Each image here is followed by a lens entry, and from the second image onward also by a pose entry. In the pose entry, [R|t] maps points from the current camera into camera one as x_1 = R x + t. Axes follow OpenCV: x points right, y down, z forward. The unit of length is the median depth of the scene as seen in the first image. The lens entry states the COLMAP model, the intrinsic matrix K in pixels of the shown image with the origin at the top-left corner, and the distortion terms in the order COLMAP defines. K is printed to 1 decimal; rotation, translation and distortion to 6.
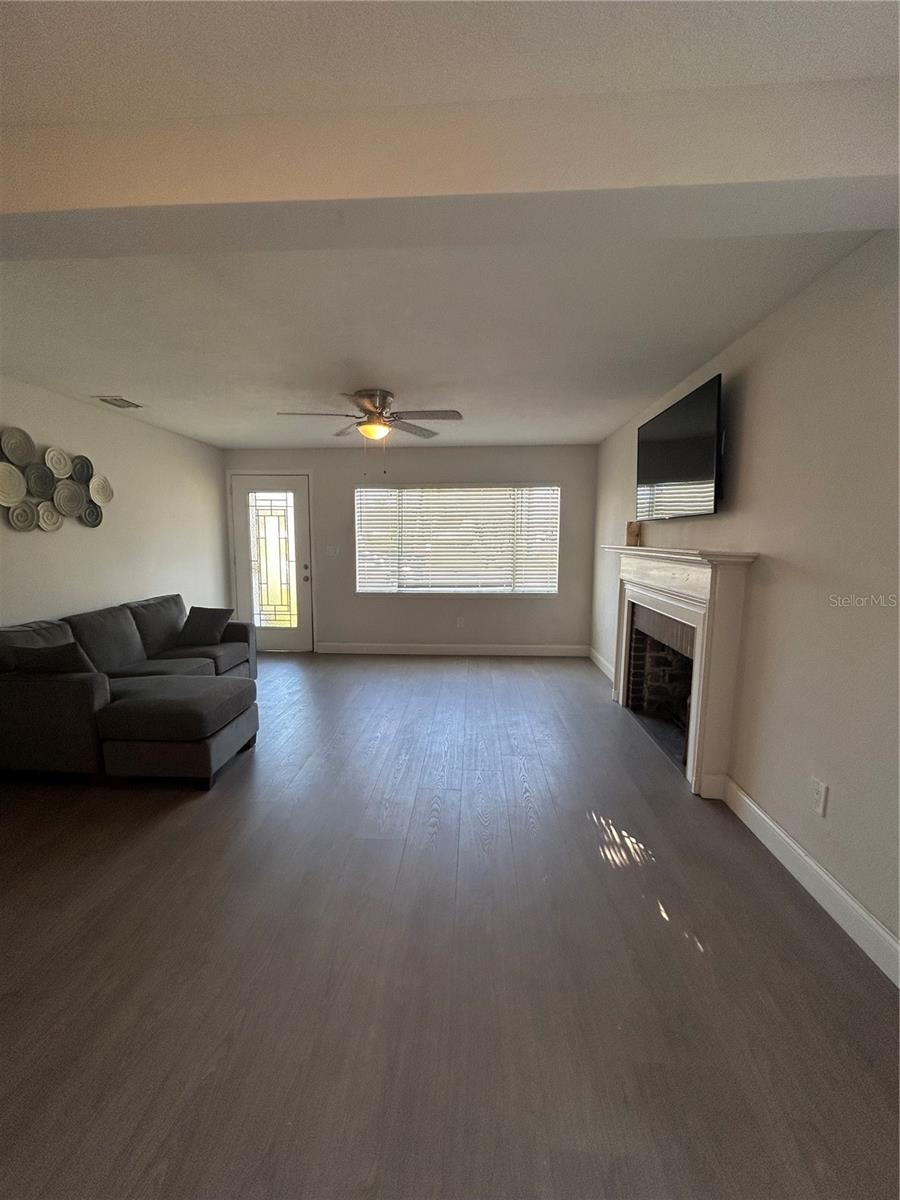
lens RADIAL K [[485.1, 0, 450.4], [0, 485.1, 601.7], [0, 0, 1]] dist [-0.002053, -0.001070]
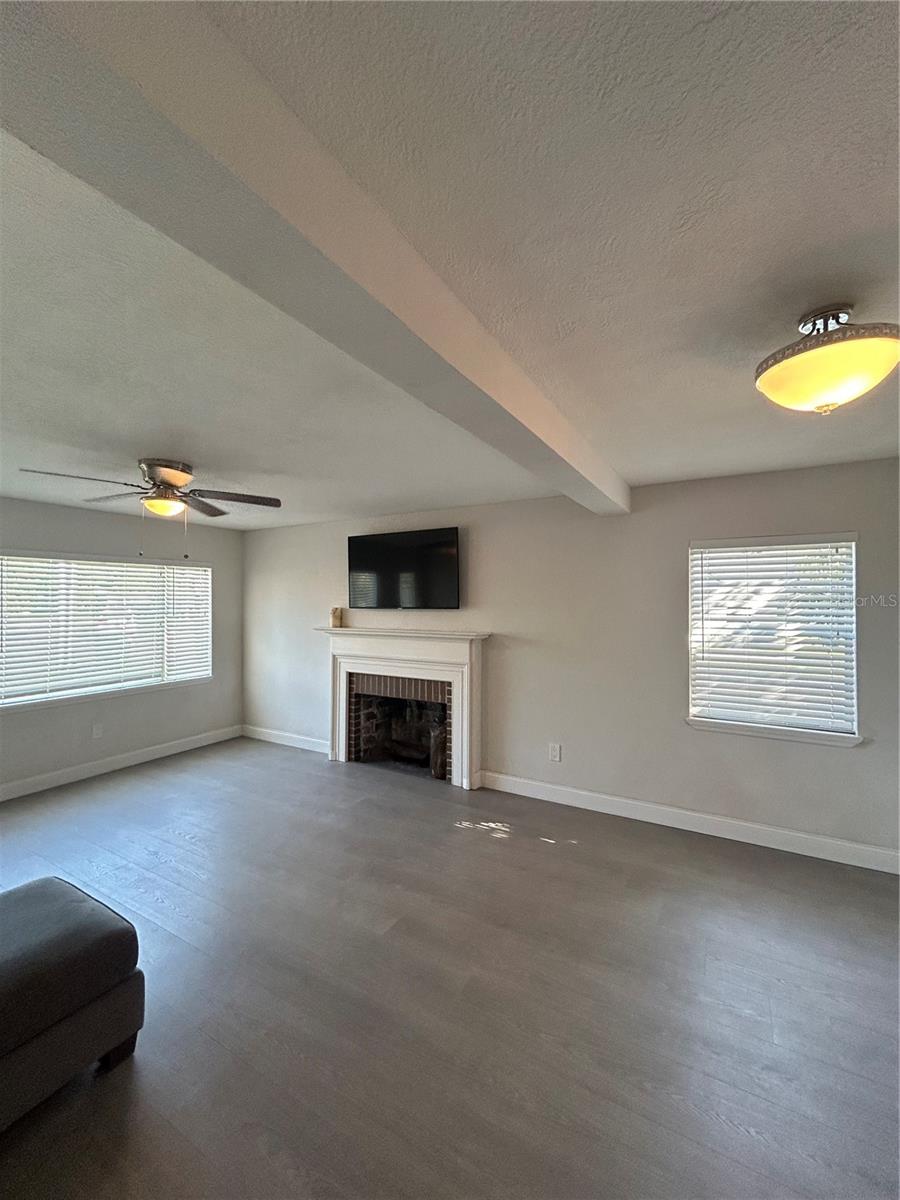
lens RADIAL K [[485.1, 0, 452.0], [0, 485.1, 597.4], [0, 0, 1]] dist [-0.002053, -0.001070]
pose [[0.456867, 0.008006, 0.889499, -0.605446], [0.117491, 0.990656, -0.069263, -0.073030], [-0.881741, 0.136152, 0.451658, 0.183936]]
